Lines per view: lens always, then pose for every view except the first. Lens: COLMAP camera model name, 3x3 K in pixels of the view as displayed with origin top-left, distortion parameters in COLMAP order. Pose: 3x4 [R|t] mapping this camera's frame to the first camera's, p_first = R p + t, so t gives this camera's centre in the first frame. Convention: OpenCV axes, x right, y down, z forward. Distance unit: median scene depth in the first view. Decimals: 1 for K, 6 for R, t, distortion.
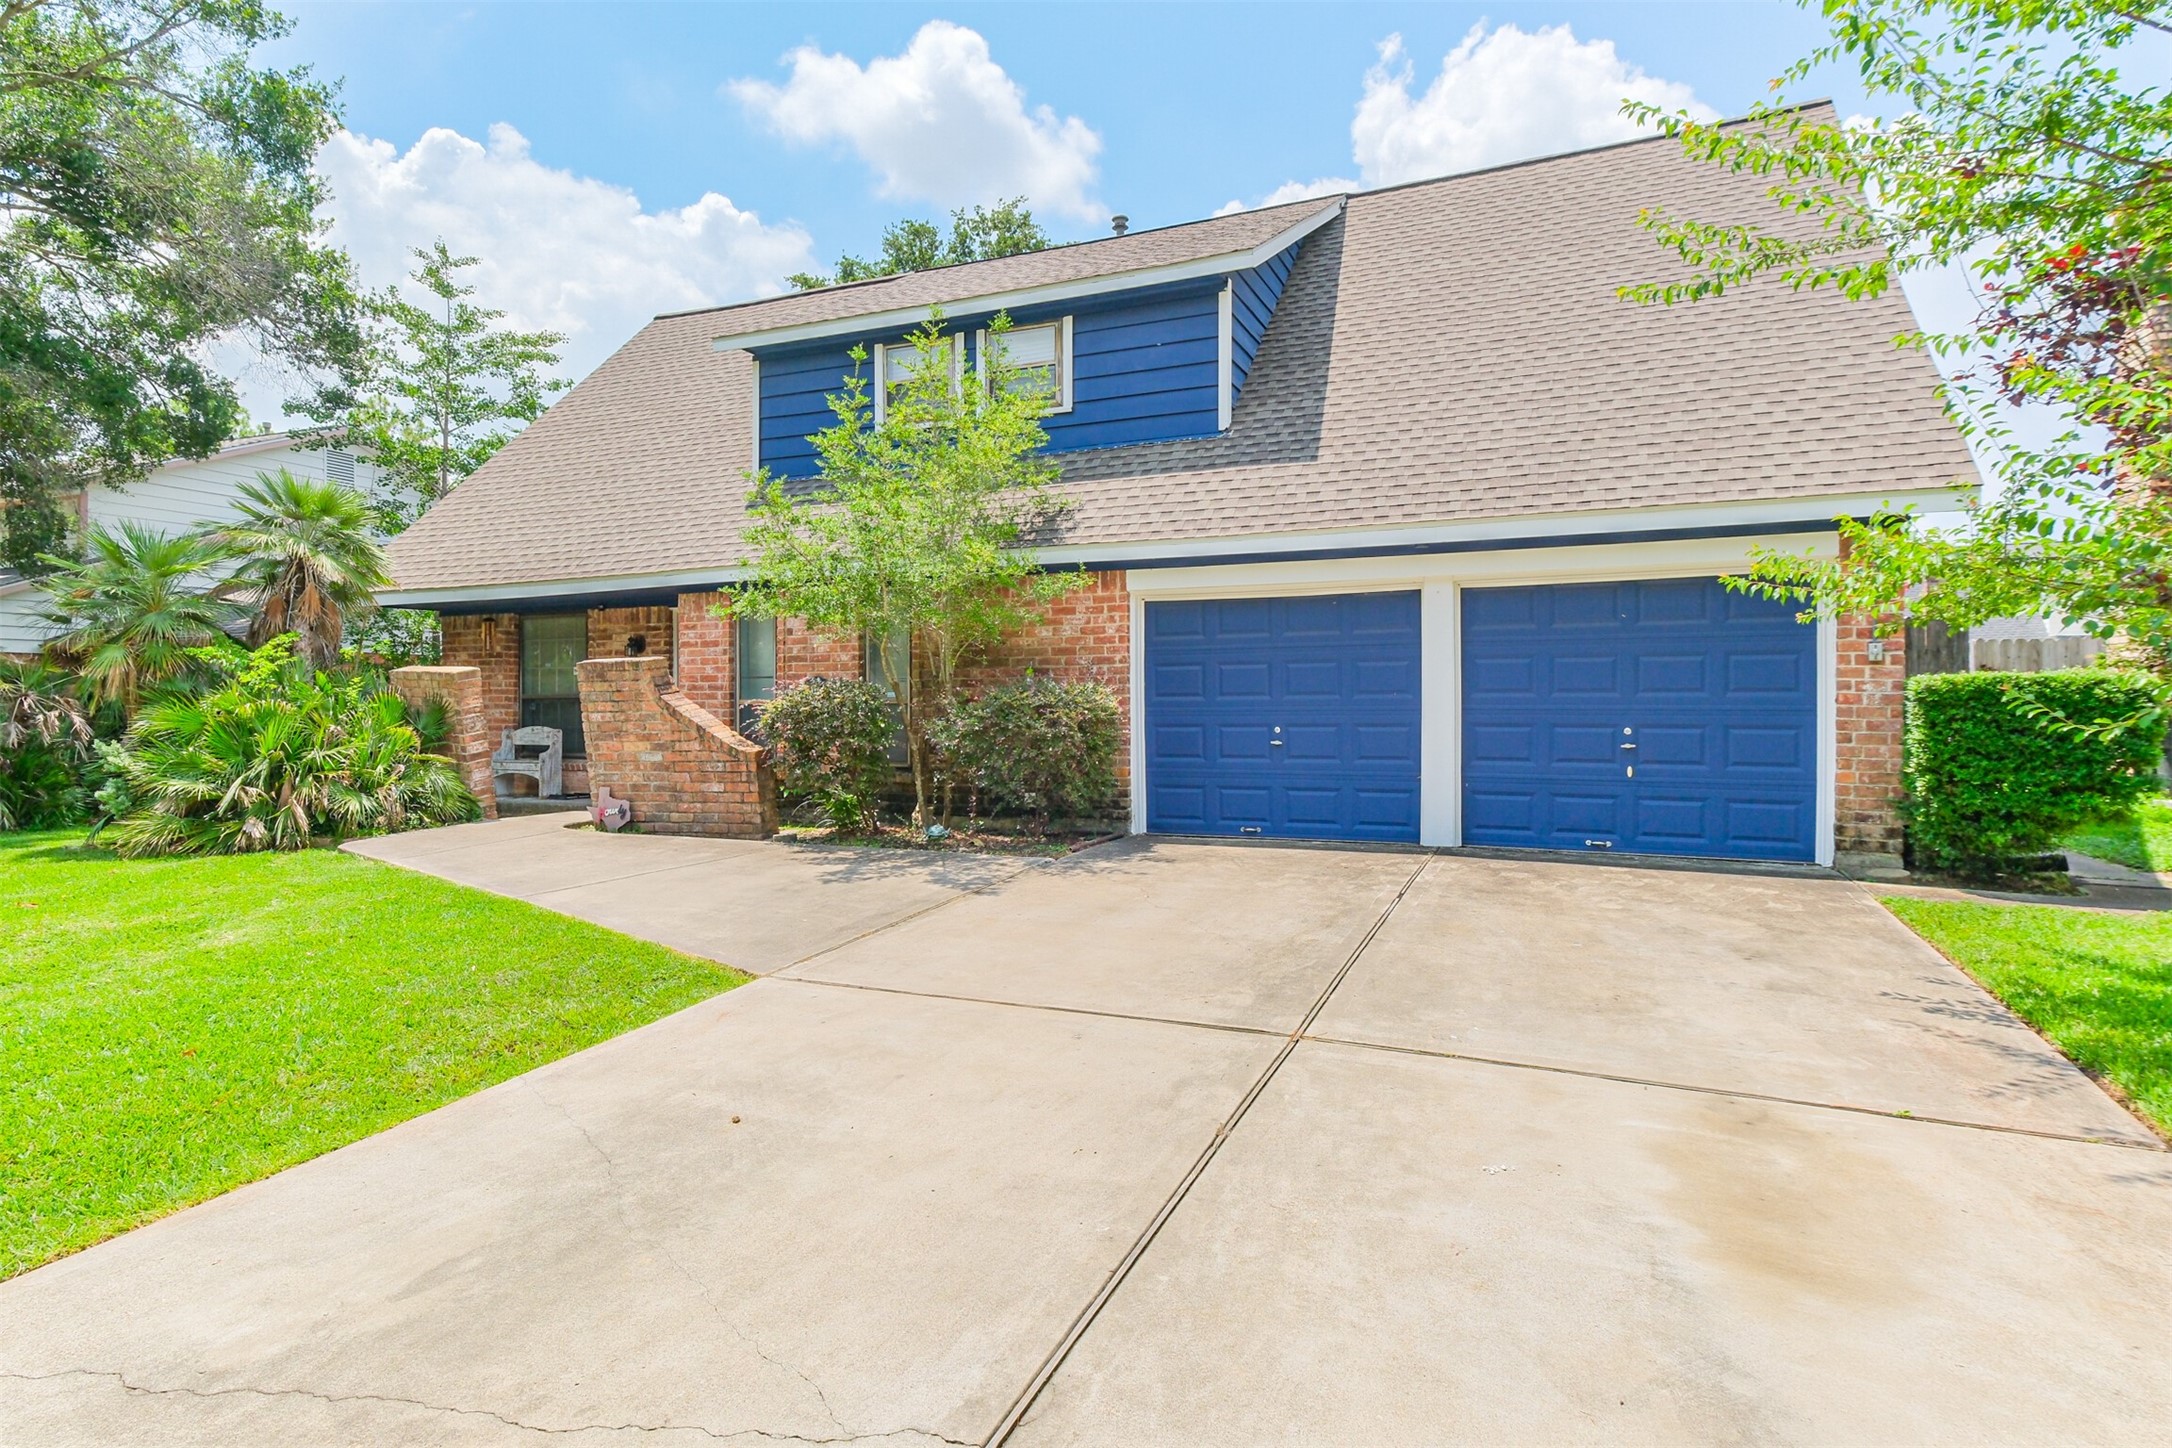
lens RADIAL K [[1117.7, 0, 1087.5], [0, 1117.7, 711.9], [0, 0, 1]] dist [0.002620, 0.000072]
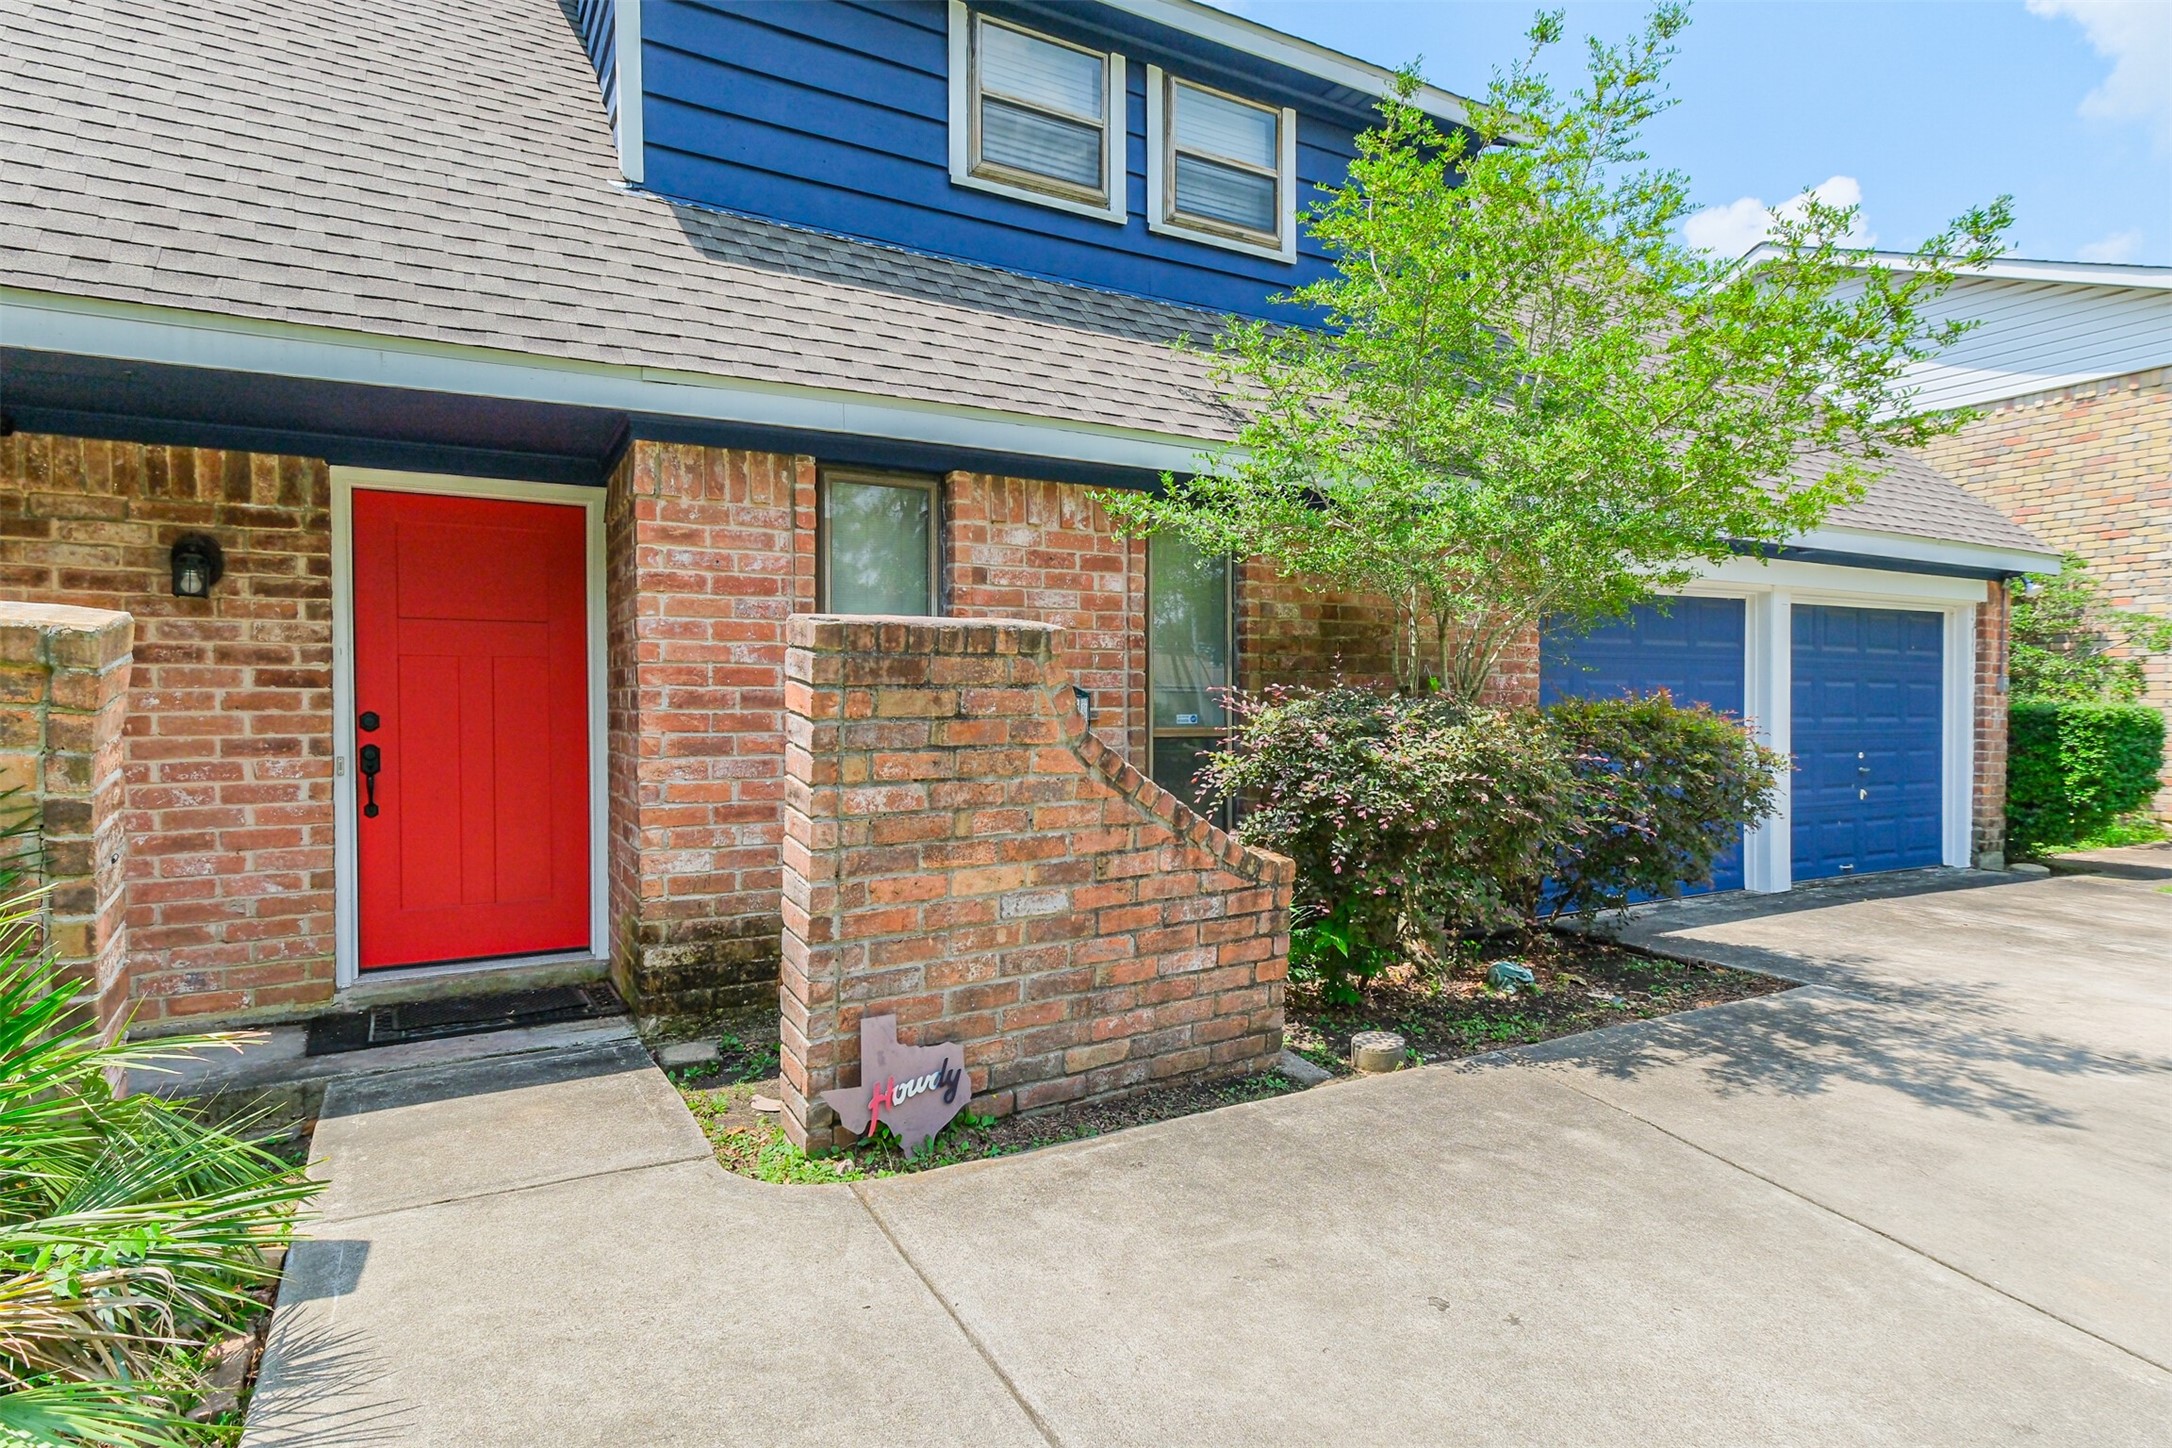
lens RADIAL K [[1170.5, 0, 1088.3], [0, 1170.5, 730.9], [0, 0, 1]] dist [-0.002629, -0.000071]
pose [[0.608804, -0.013765, 0.793202, -0.669925], [0.001875, 0.999872, 0.015912, -0.020110], [-0.793319, -0.008200, 0.608751, 0.761148]]
